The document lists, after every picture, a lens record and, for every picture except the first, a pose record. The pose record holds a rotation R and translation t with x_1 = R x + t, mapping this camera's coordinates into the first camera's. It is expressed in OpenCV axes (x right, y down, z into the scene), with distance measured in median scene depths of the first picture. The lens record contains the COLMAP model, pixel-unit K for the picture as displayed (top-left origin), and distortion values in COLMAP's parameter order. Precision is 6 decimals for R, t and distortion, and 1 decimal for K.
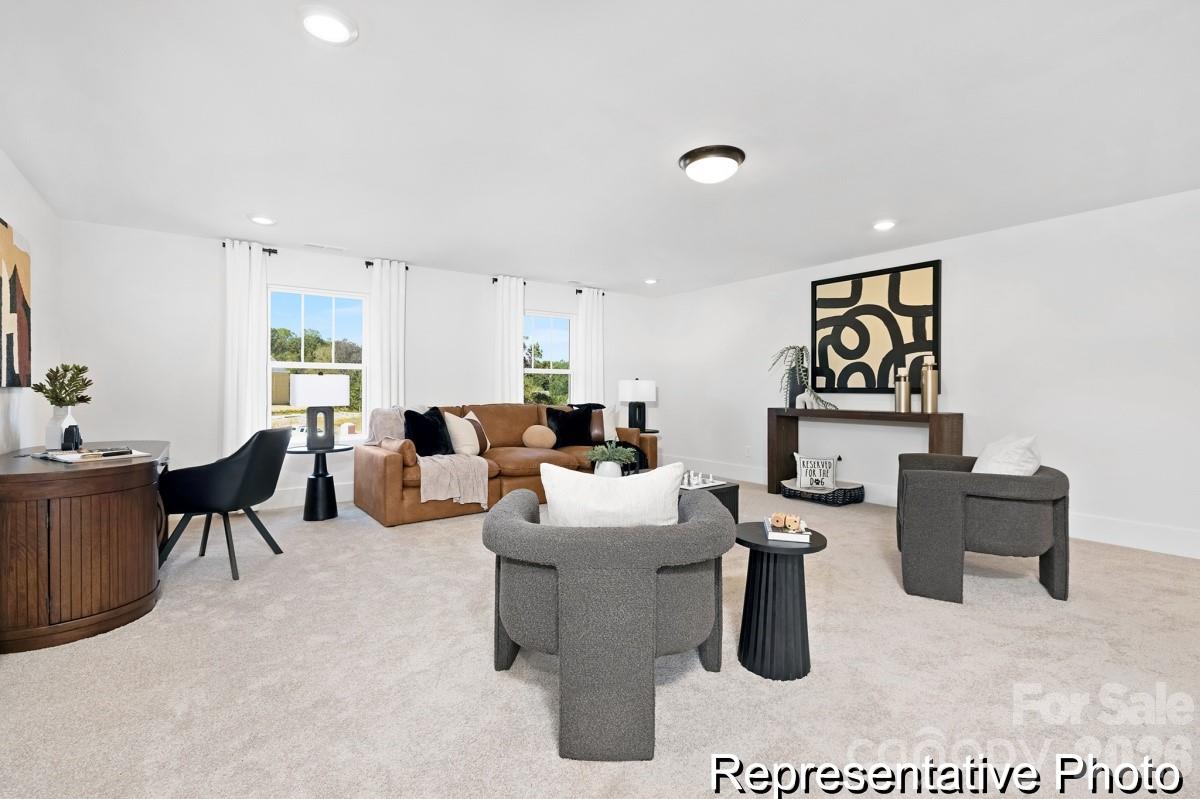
lens RADIAL K [[541.8, 0, 601.3], [0, 541.8, 401.4], [0, 0, 1]] dist [0.002805, 0.000304]
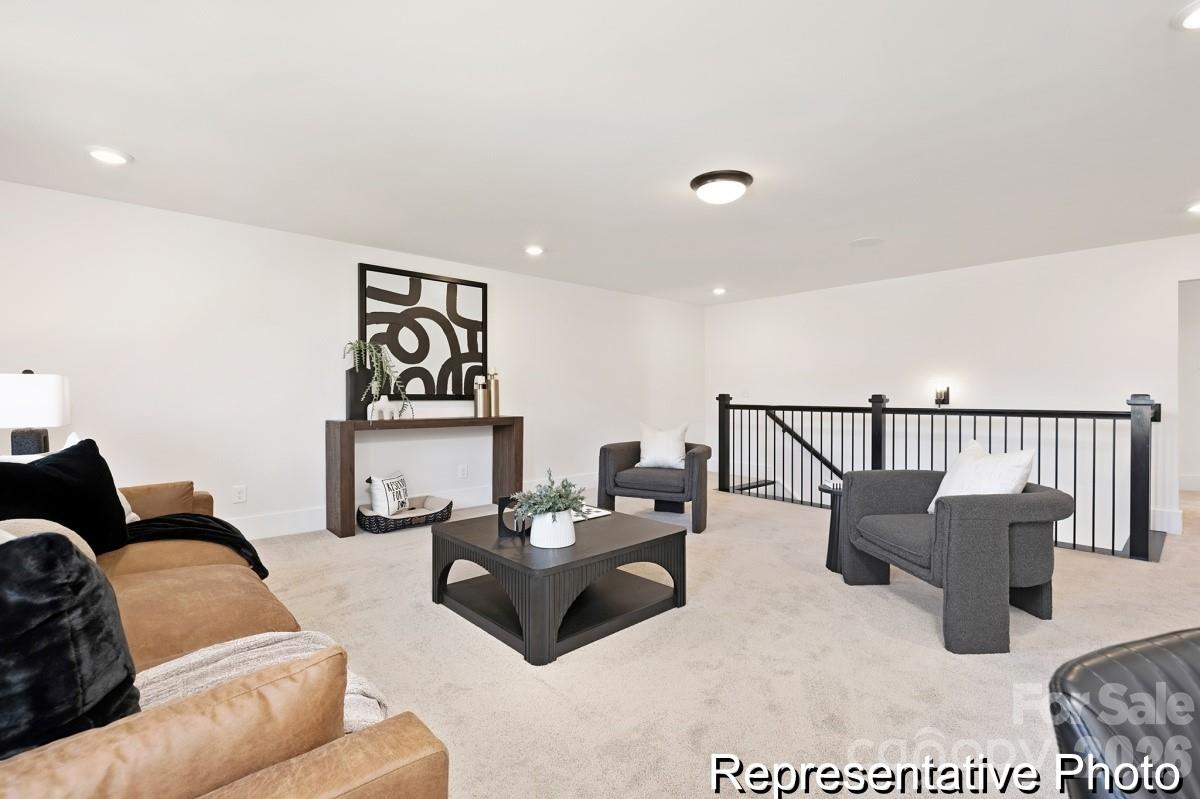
lens RADIAL K [[541.8, 0, 600.5], [0, 541.8, 397.4], [0, 0, 1]] dist [0.002805, 0.000304]
pose [[-0.074203, -0.010207, 0.997191, -0.488184], [0.012933, 0.999854, 0.011197, -0.026571], [-0.997159, 0.013727, -0.074060, 0.761840]]
